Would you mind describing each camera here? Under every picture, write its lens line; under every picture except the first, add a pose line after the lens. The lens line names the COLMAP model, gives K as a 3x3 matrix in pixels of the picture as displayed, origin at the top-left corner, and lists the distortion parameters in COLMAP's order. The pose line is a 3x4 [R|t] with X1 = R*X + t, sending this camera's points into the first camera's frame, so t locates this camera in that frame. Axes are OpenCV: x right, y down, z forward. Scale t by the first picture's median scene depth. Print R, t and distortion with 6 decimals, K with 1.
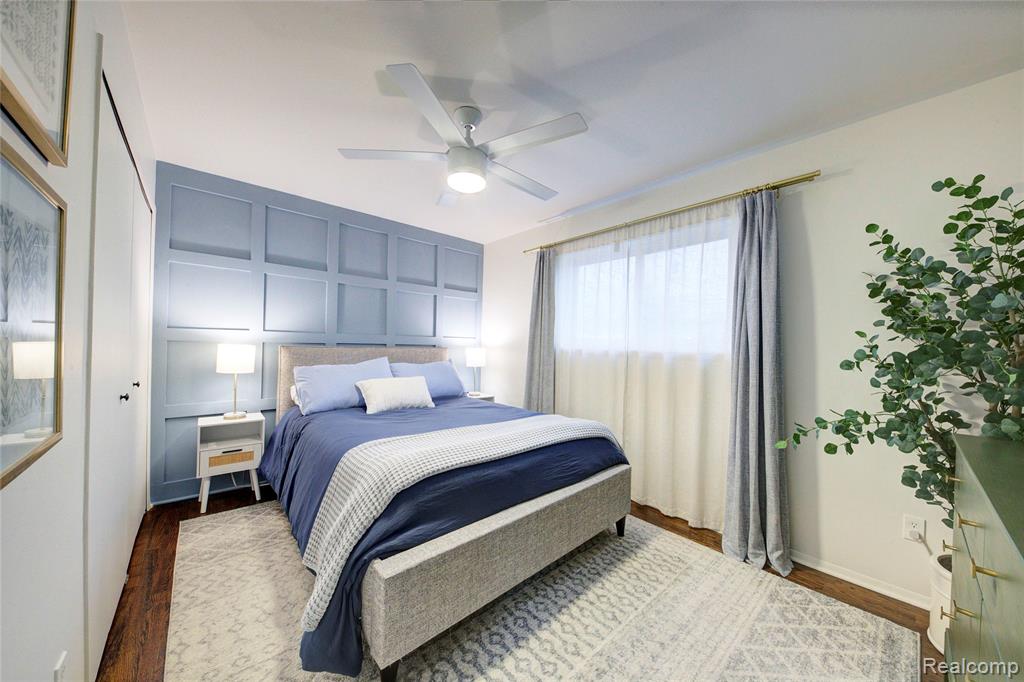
lens RADIAL K [[349.7, 0, 511.4], [0, 349.7, 343.5], [0, 0, 1]] dist [-0.001439, -0.000128]
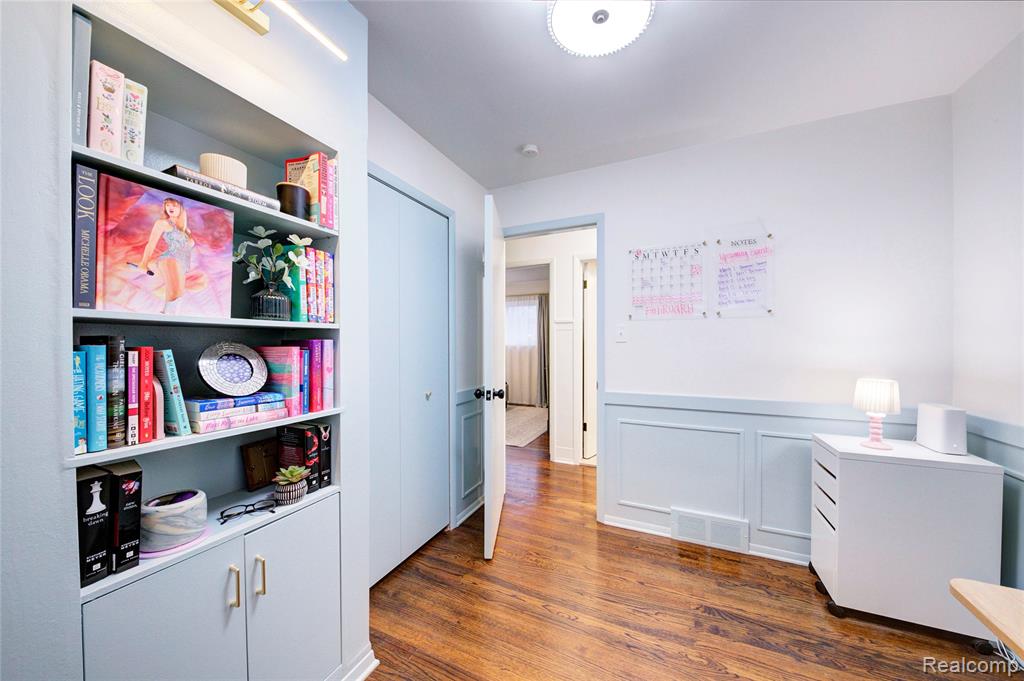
lens RADIAL K [[349.7, 0, 513.5], [0, 349.7, 343.1], [0, 0, 1]] dist [-0.001439, -0.000128]
pose [[0.921410, -0.018297, 0.388160, -0.680110], [0.015334, 0.999825, 0.010730, -0.024015], [-0.388289, -0.003935, 0.921529, -1.585488]]
